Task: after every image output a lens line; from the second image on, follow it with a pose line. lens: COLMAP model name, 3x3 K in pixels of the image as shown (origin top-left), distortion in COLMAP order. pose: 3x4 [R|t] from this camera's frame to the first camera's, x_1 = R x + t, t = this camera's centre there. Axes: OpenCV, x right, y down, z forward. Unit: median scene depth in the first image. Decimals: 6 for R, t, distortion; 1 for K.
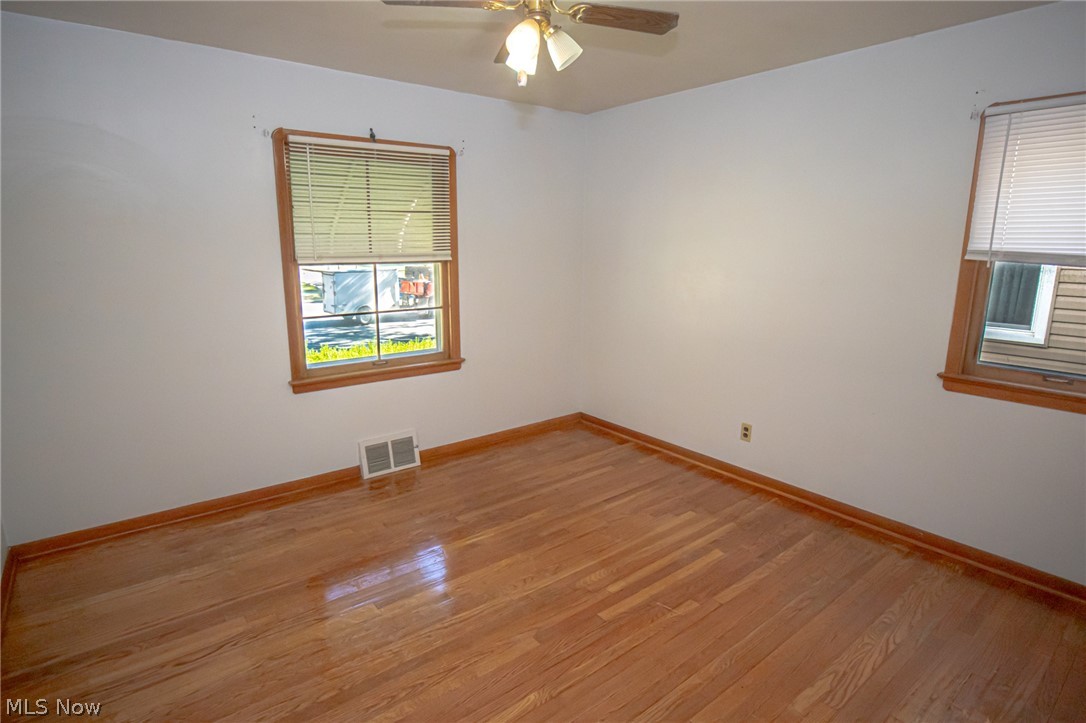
lens RADIAL K [[575.8, 0, 543.2], [0, 575.8, 358.9], [0, 0, 1]] dist [-0.018220, 0.000363]
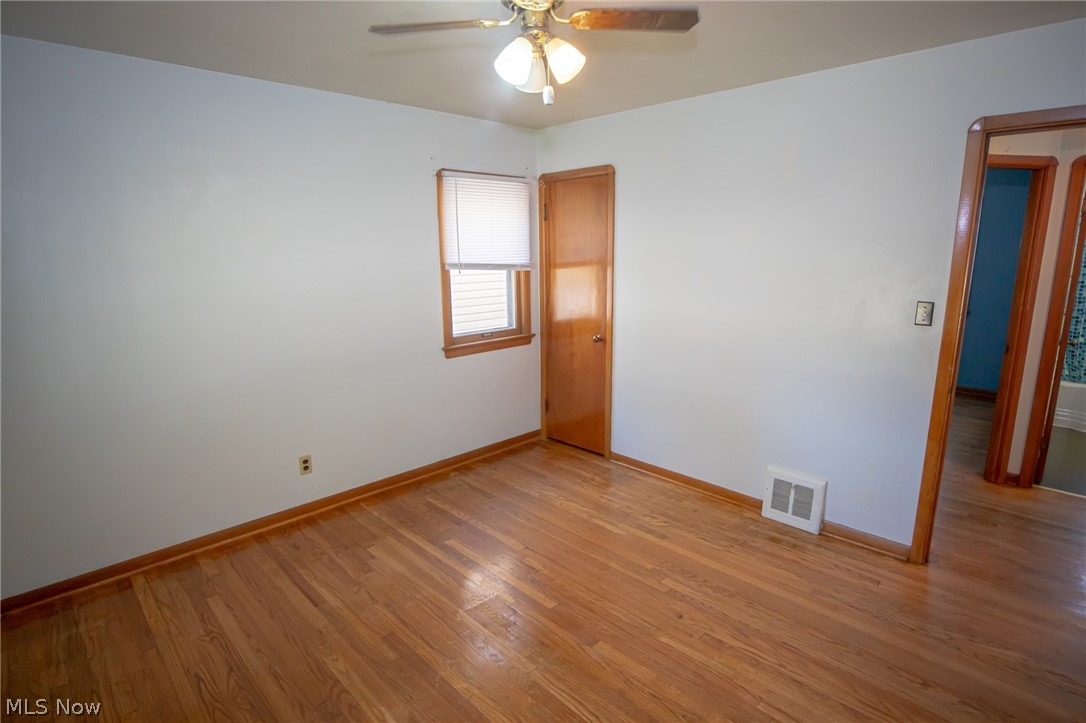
lens RADIAL K [[559.4, 0, 543.6], [0, 559.4, 365.5], [0, 0, 1]] dist [-0.037193, 0.001495]
pose [[-0.110367, -0.208397, 0.971797, -0.619292], [0.210875, 0.950599, 0.227800, -0.174543], [-0.971262, 0.230070, -0.060969, 0.726697]]
